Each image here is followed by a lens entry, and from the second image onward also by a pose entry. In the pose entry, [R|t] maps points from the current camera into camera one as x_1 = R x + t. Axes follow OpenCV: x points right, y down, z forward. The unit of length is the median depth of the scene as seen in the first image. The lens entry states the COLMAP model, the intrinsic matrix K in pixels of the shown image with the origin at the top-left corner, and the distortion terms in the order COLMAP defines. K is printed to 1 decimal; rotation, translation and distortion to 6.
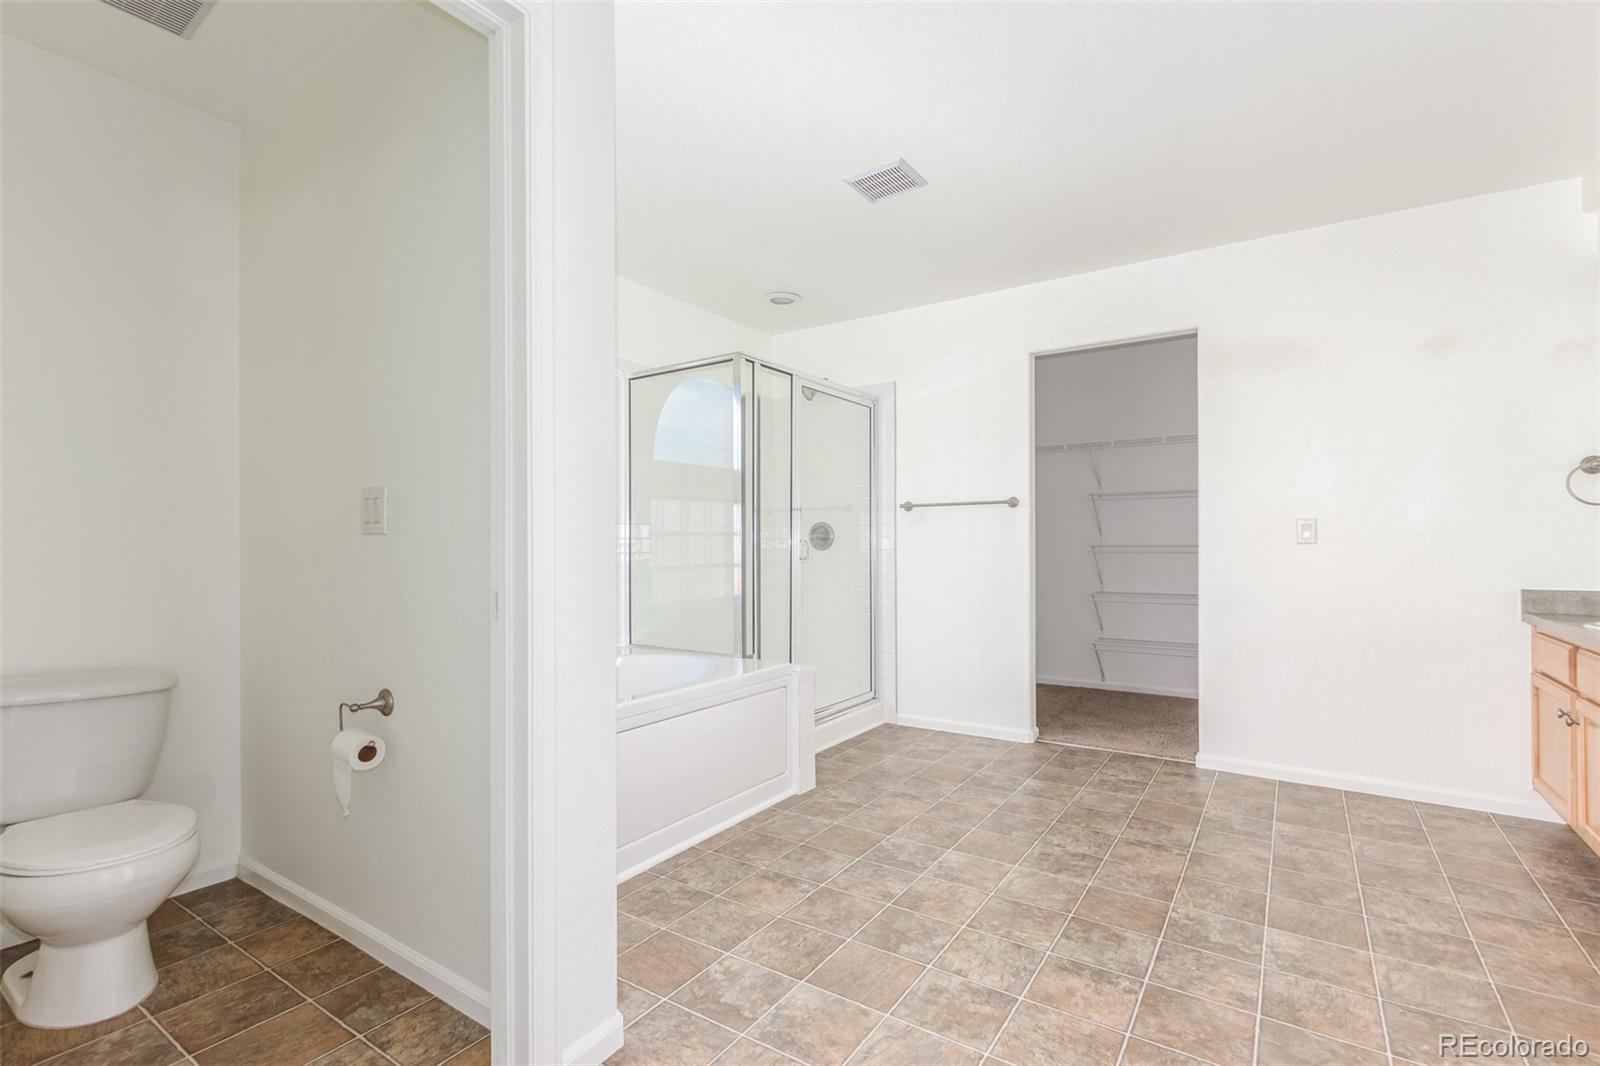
lens RADIAL K [[736.5, 0, 807.1], [0, 736.5, 539.0], [0, 0, 1]] dist [0.015084, -0.007725]
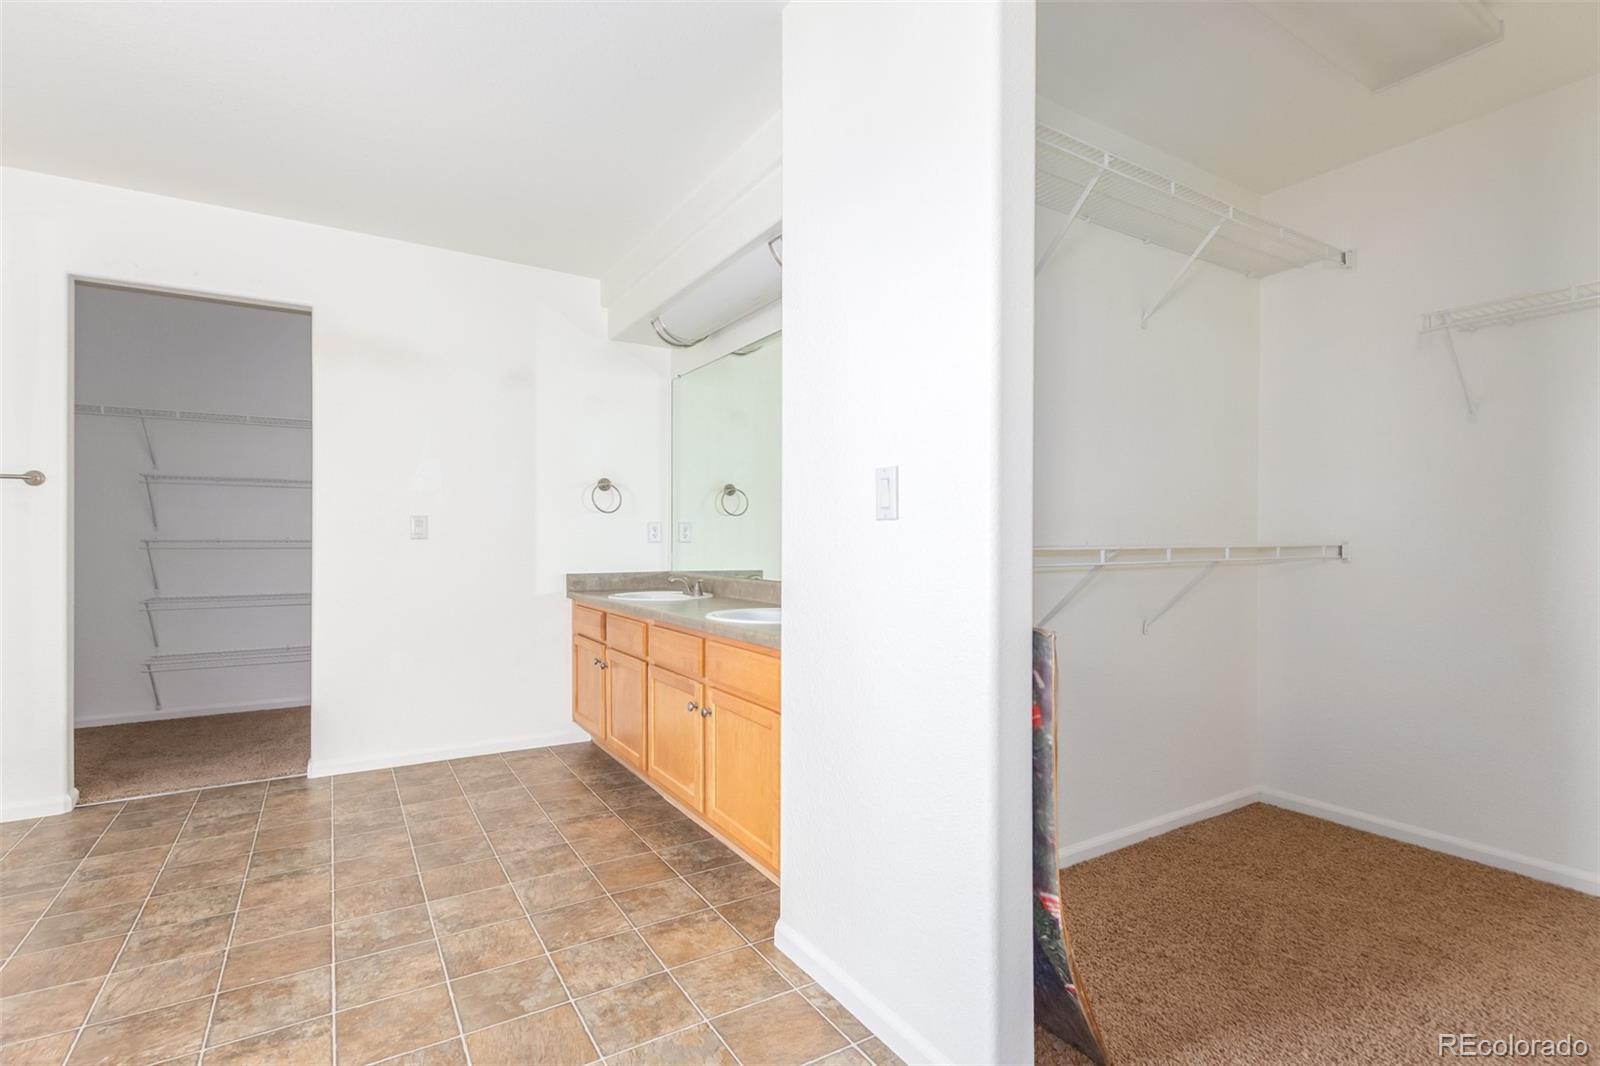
lens RADIAL K [[749.7, 0, 801.5], [0, 749.7, 553.1], [0, 0, 1]] dist [-0.001947, -0.002020]
pose [[0.411882, -0.013463, 0.911138, -0.102033], [-0.009260, 0.999777, 0.018959, 0.000864], [-0.911190, -0.016246, 0.411665, 0.068185]]
